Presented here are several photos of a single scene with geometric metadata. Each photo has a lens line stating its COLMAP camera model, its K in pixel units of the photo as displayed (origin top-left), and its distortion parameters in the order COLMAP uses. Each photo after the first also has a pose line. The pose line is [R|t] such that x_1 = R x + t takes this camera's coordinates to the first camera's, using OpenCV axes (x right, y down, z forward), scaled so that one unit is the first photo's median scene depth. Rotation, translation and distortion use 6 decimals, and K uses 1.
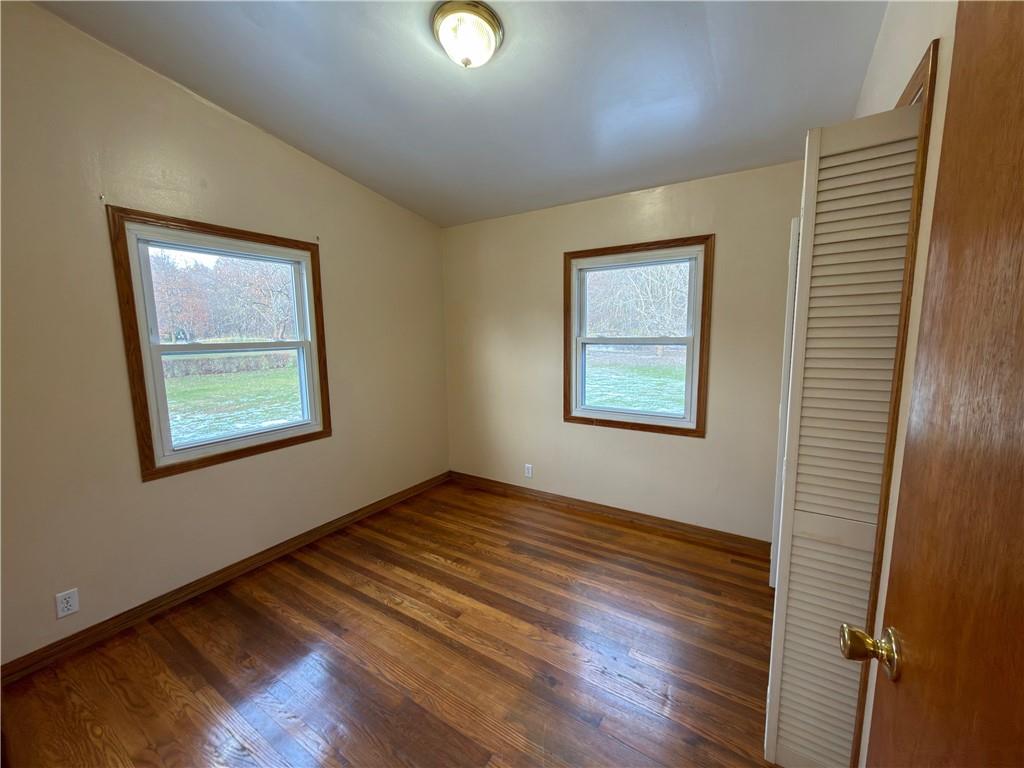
lens RADIAL K [[408.0, 0, 514.3], [0, 408.0, 385.1], [0, 0, 1]] dist [0.001399, -0.000244]
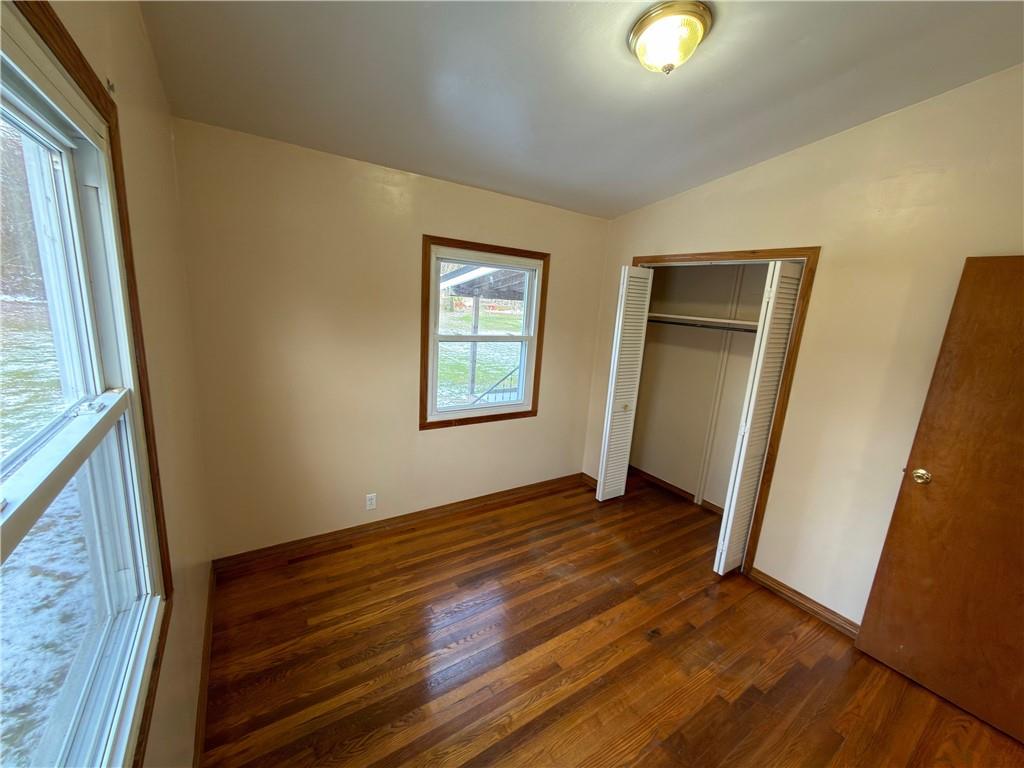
lens RADIAL K [[408.0, 0, 512.0], [0, 408.0, 385.2], [0, 0, 1]] dist [0.001399, -0.000244]
pose [[0.404203, -0.147910, 0.902631, -0.674807], [0.044430, 0.988849, 0.142142, -0.143798], [-0.913590, -0.017350, 0.406267, 0.543875]]
